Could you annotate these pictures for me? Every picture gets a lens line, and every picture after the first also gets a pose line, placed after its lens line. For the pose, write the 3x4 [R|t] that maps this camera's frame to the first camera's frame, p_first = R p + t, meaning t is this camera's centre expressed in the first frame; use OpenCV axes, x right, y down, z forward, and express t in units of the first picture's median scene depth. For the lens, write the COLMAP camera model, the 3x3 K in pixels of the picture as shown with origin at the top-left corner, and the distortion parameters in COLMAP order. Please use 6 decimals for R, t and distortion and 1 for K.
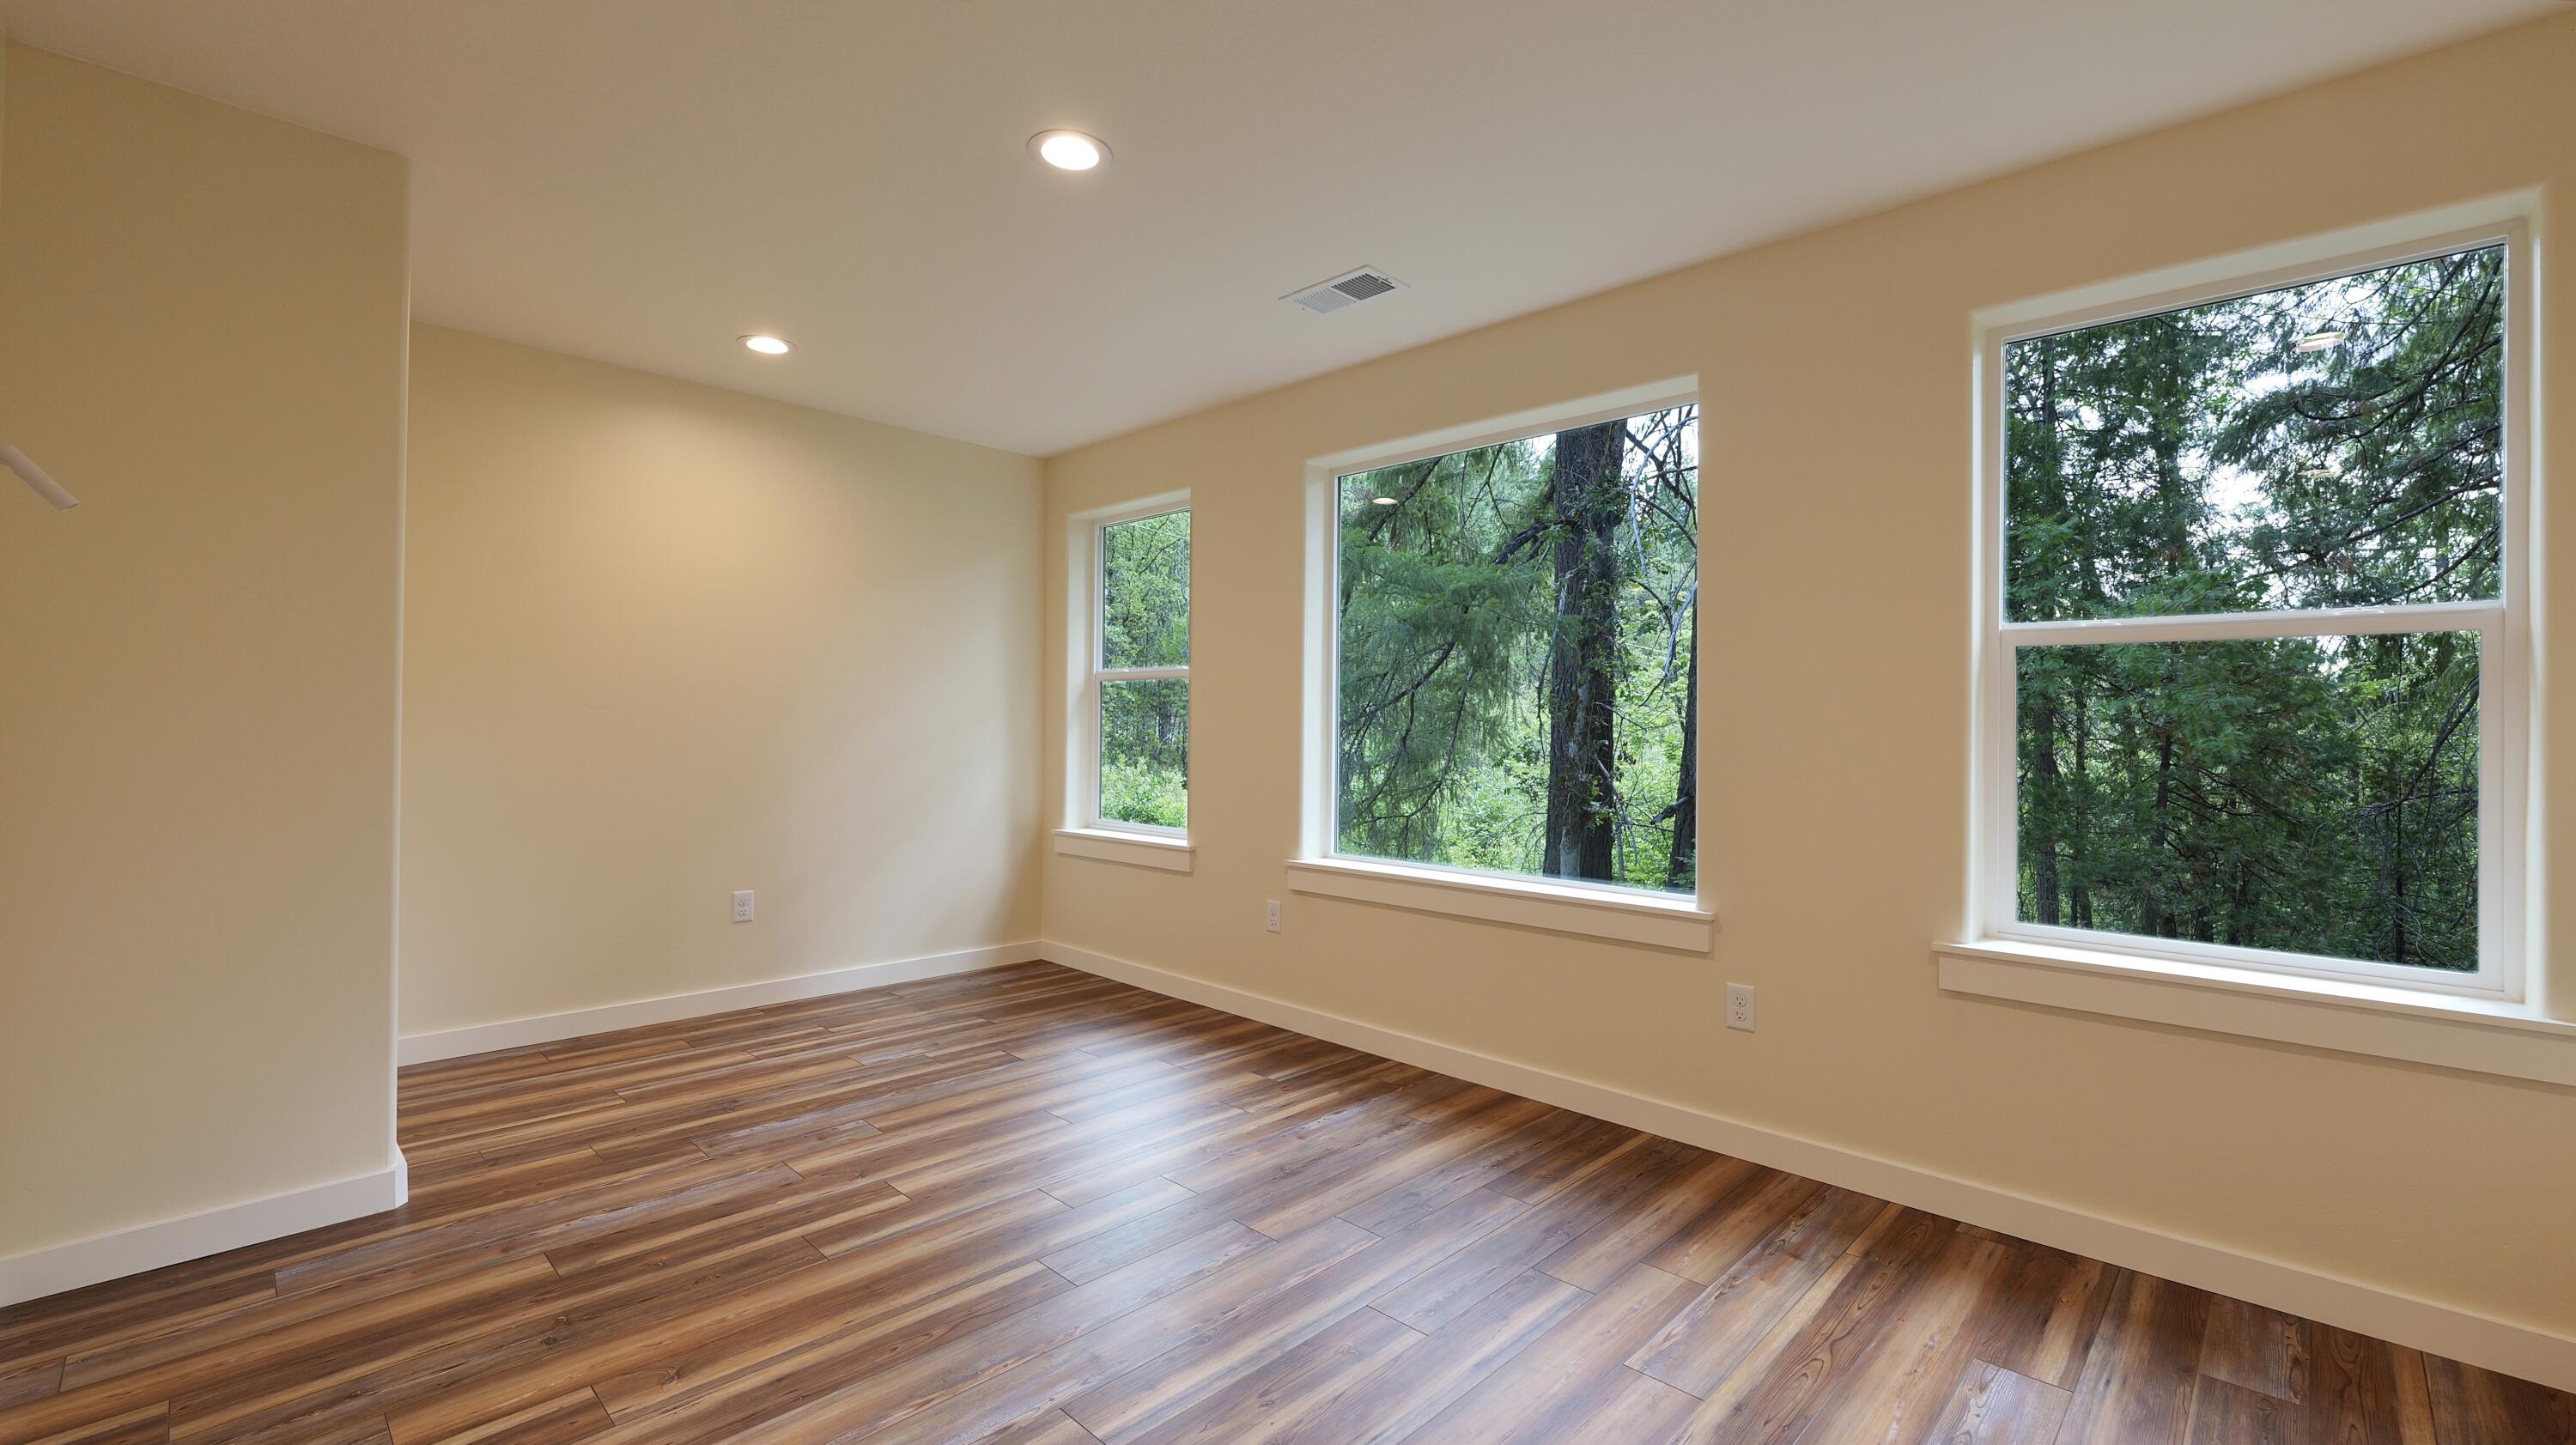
lens RADIAL K [[1056.6, 0, 1277.1], [0, 1056.6, 721.6], [0, 0, 1]] dist [-0.009549, 0.000354]
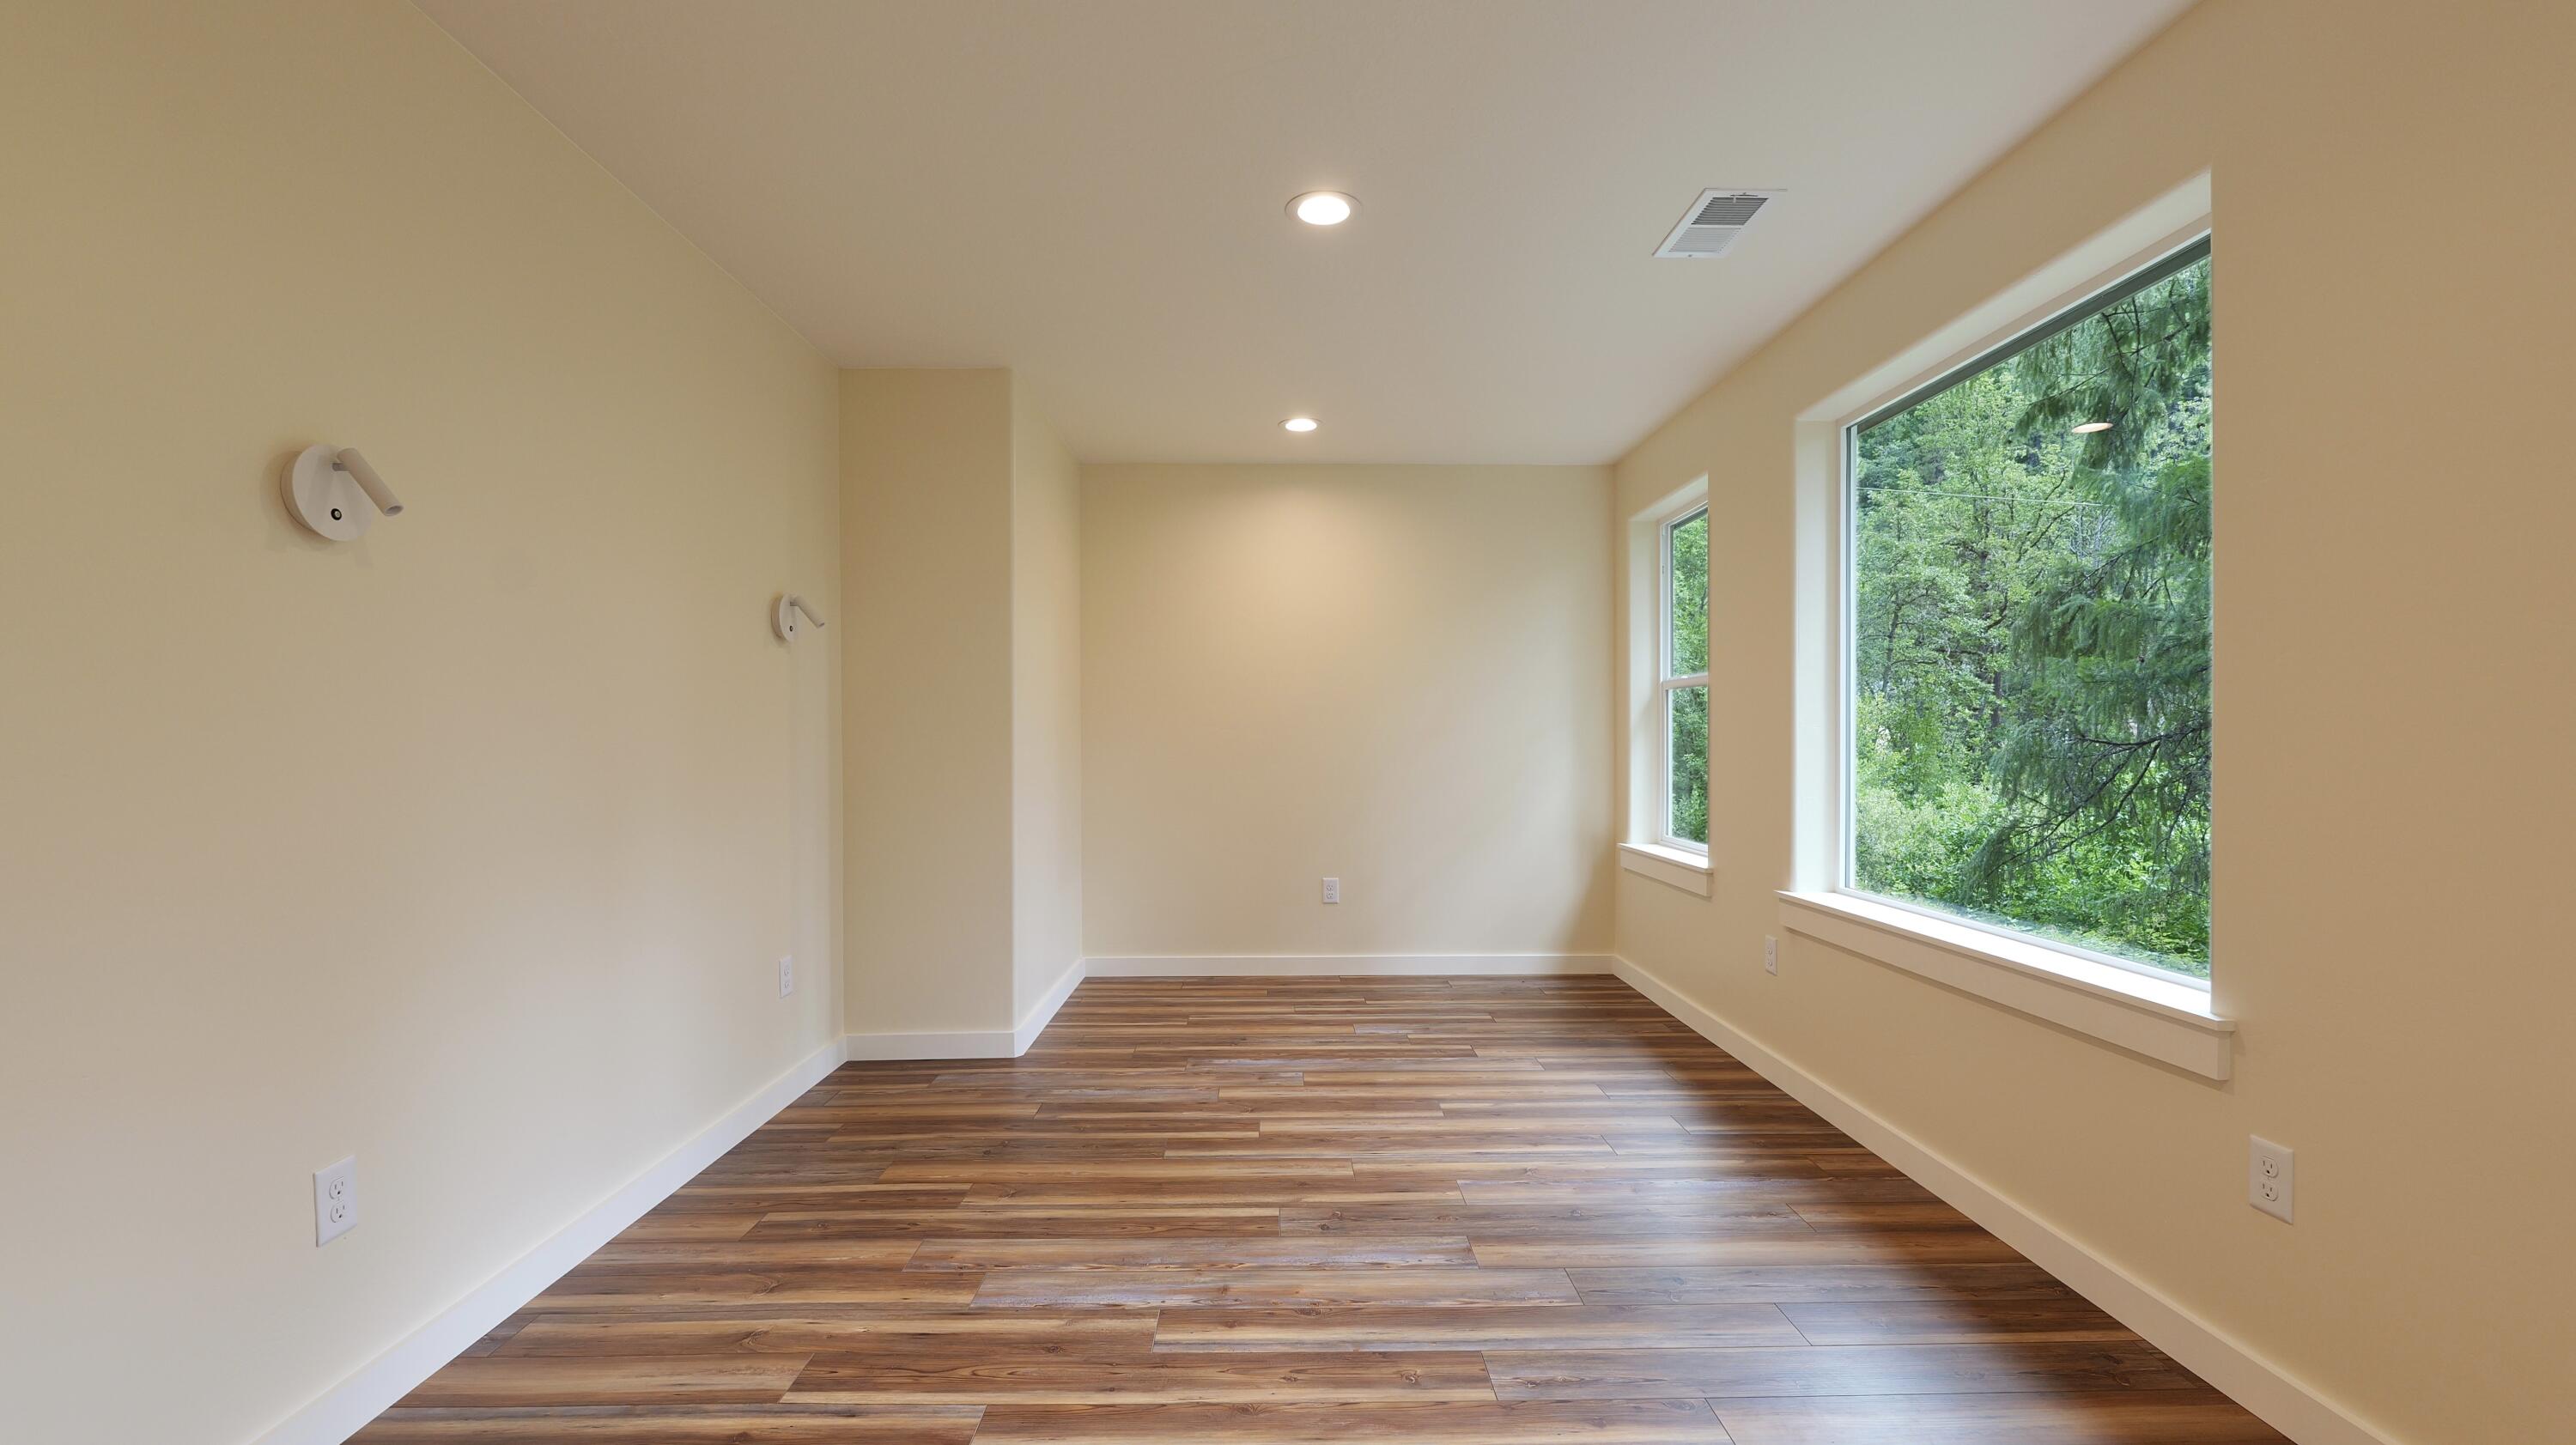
lens RADIAL K [[1056.6, 0, 1299.2], [0, 1056.6, 756.2], [0, 0, 1]] dist [-0.009549, 0.000354]
pose [[0.714445, -0.000842, -0.699691, 0.436436], [0.014288, 0.999808, 0.013387, 0.006541], [0.699546, -0.019562, 0.714320, 0.157301]]
